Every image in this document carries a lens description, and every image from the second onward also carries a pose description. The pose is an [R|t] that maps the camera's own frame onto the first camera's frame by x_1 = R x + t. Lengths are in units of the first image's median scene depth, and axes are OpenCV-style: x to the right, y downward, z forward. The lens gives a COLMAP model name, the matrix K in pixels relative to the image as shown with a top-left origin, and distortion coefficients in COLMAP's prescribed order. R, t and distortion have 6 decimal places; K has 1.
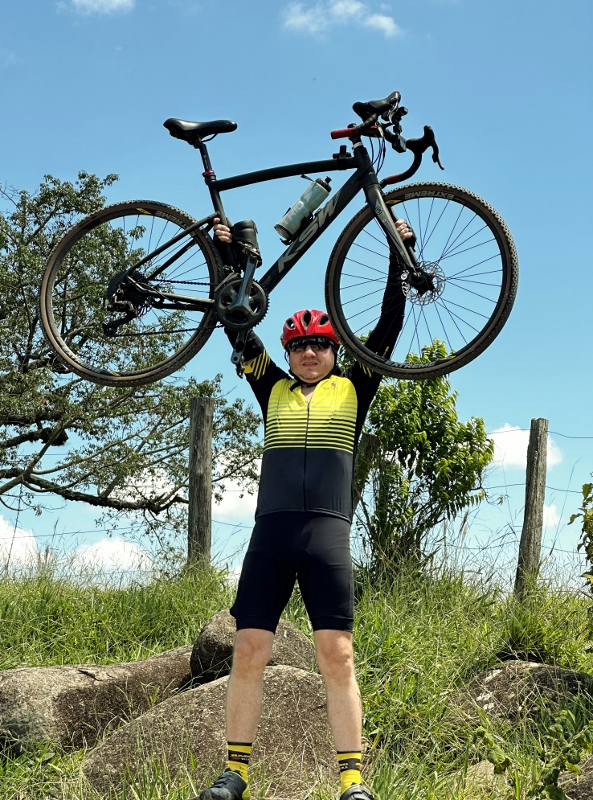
lens RADIAL K [[1807.7, 0, 297.2], [0, 1807.7, 381.8], [0, 0, 1]] dist [0.088000, 0.737185]
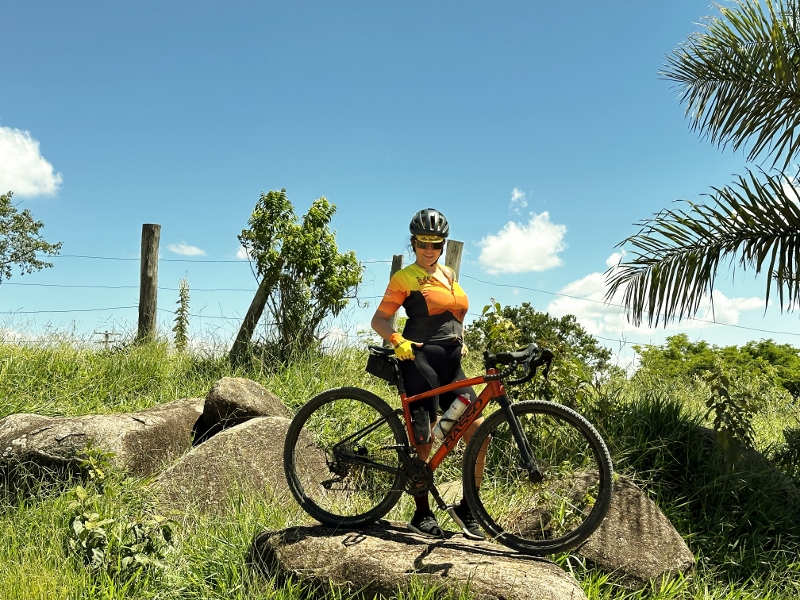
lens RADIAL K [[1109.1, 0, 381.4], [0, 1109.1, 297.2], [0, 0, 1]] dist [0.081017, -0.000291]
pose [[0.943915, 0.041920, 0.327516, -0.187304], [-0.068258, 0.995255, 0.069336, -0.008425], [-0.323056, -0.087803, 0.942298, 0.097224]]
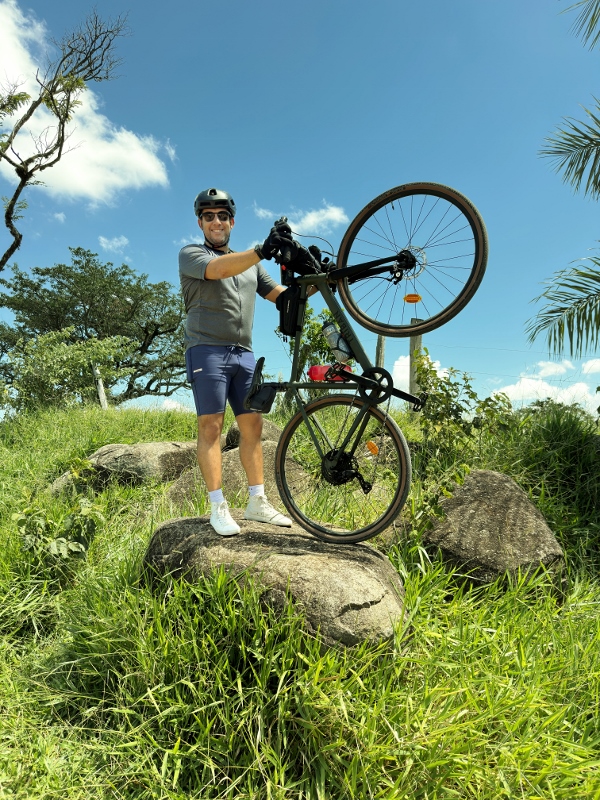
lens RADIAL K [[559.2, 0, 300.0], [0, 559.2, 400.0], [0, 0, 1]] dist [0.070305, -0.000263]
pose [[0.999161, -0.006723, 0.040397, 0.001654], [0.003930, 0.997622, 0.068817, 0.052804], [-0.040763, -0.068600, 0.996811, 0.287160]]
